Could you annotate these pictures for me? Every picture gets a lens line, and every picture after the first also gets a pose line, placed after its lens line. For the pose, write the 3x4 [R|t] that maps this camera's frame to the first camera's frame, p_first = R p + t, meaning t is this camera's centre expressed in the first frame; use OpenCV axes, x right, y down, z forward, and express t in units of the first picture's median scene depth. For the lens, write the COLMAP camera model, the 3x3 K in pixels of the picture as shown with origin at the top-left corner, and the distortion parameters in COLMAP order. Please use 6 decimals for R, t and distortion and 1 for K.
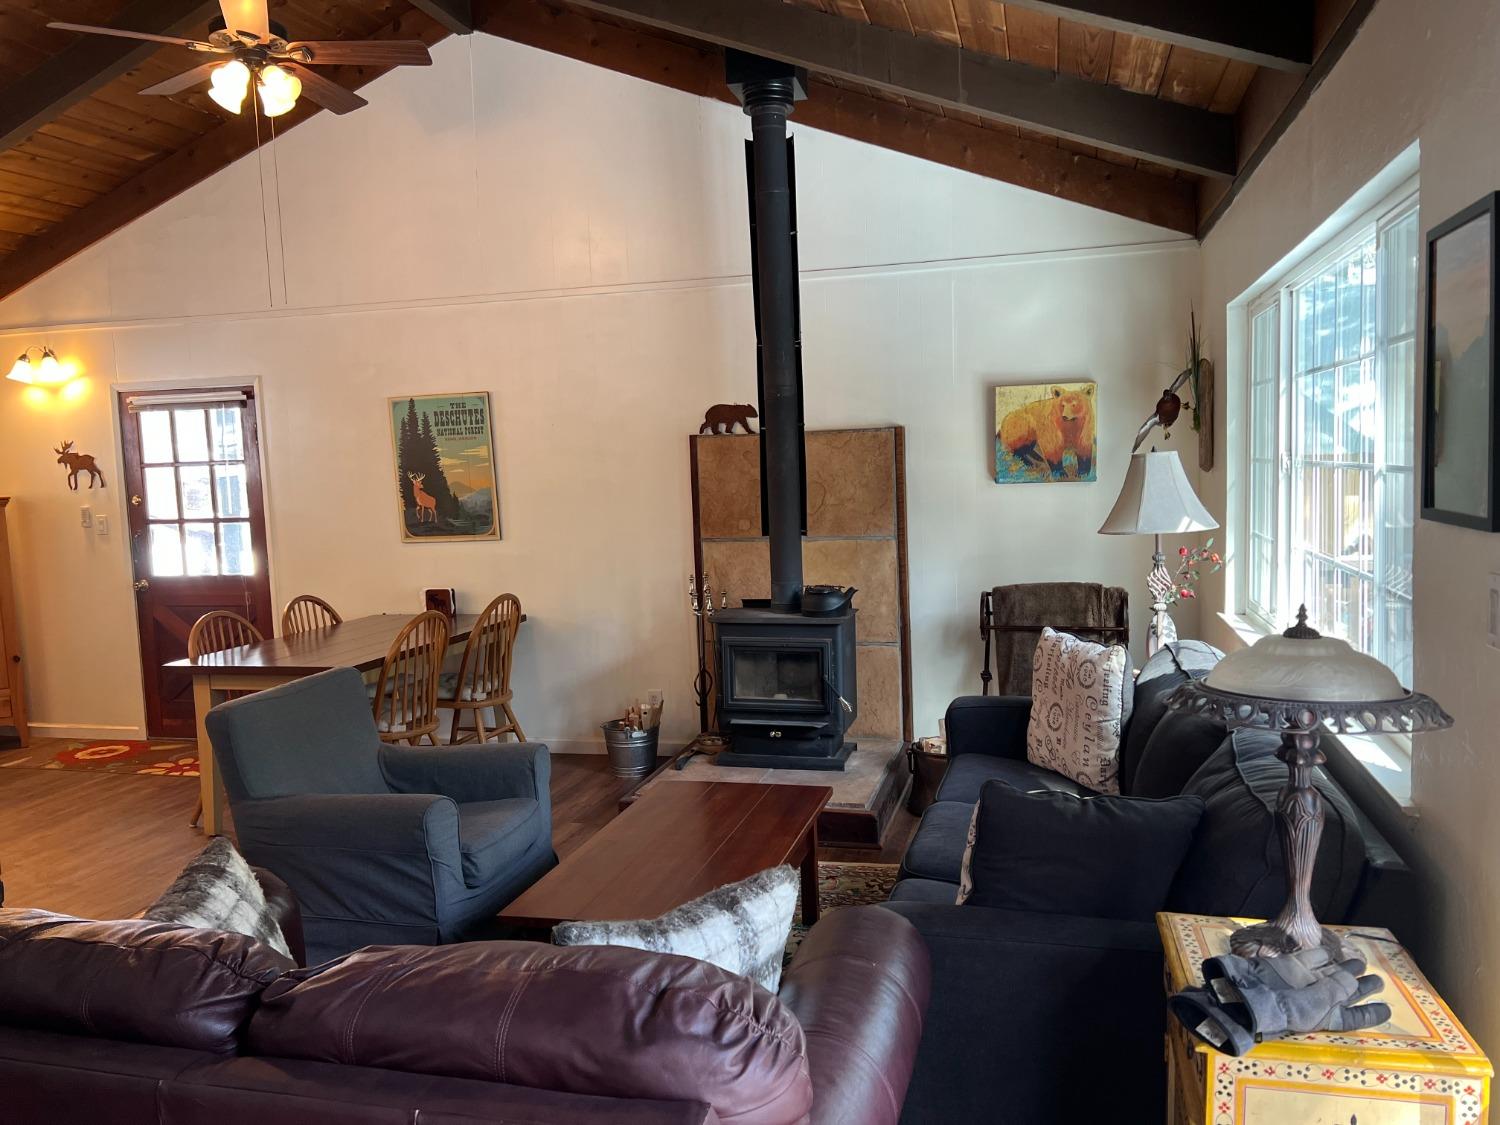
lens RADIAL K [[1133.9, 0, 750.0], [0, 1133.9, 562.5], [0, 0, 1]] dist [0.067306, -0.089302]
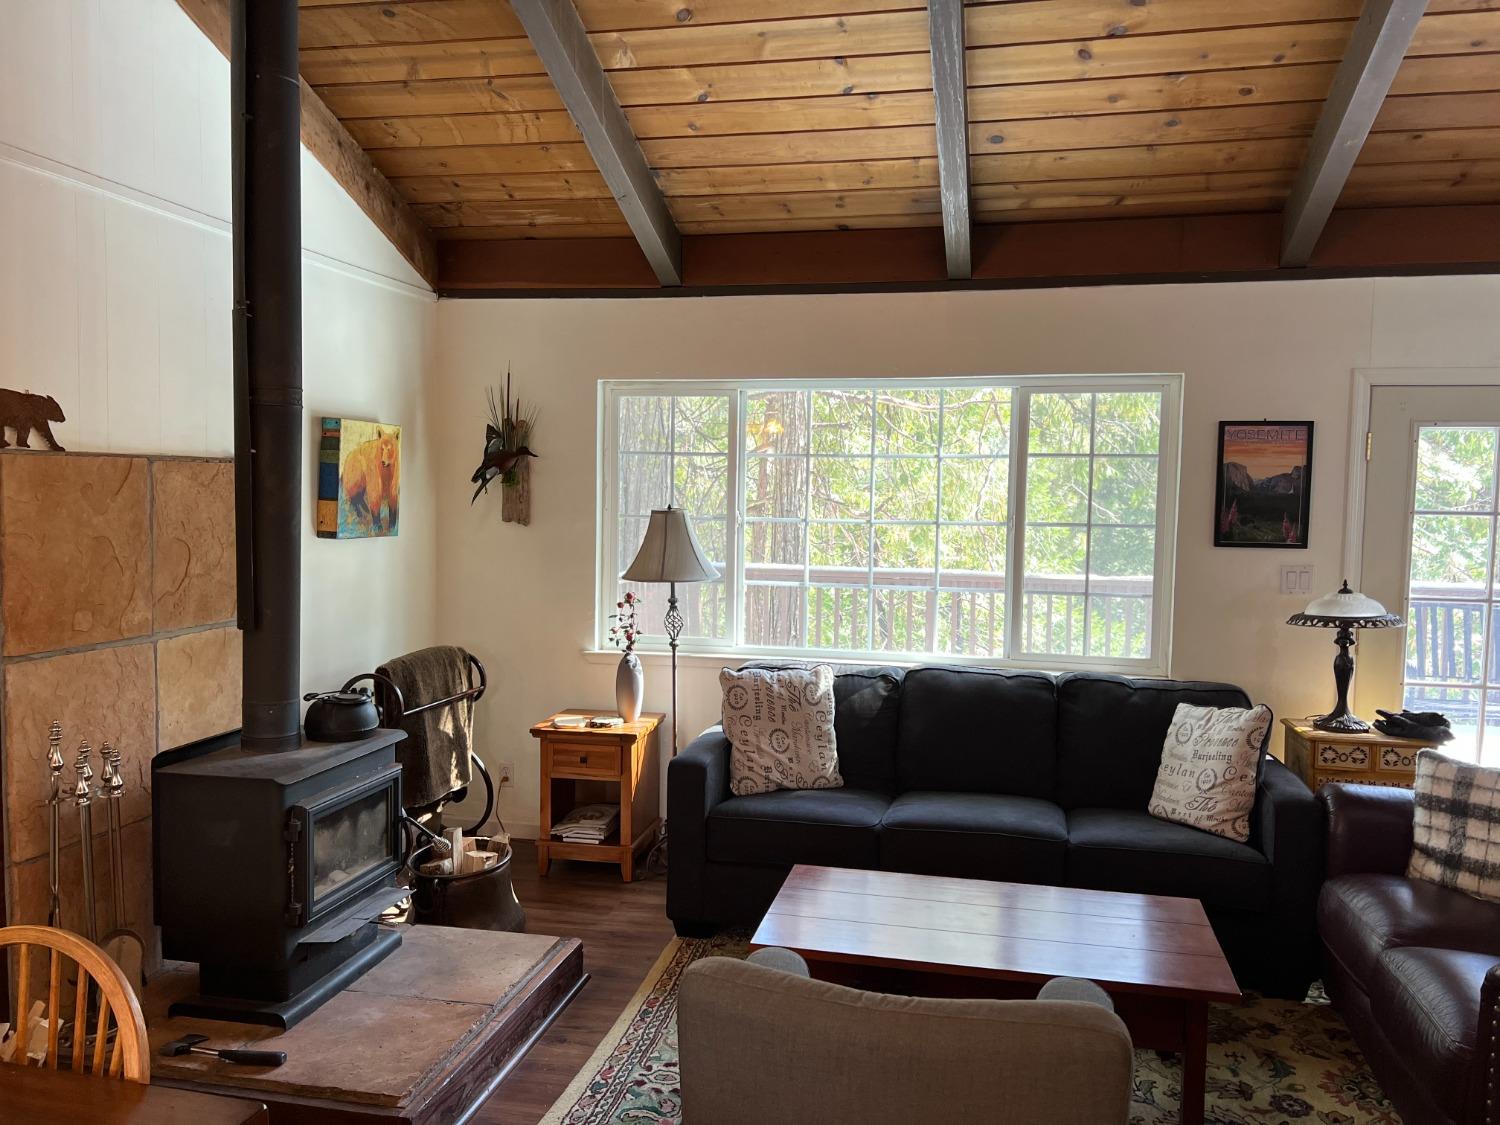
lens RADIAL K [[1133.9, 0, 750.0], [0, 1133.9, 562.5], [0, 0, 1]] dist [0.067306, -0.089302]
pose [[-0.051097, -0.028520, 0.998286, -0.602172], [0.081768, 0.996117, 0.032643, -0.056457], [-0.995341, 0.083296, -0.048567, 0.762999]]
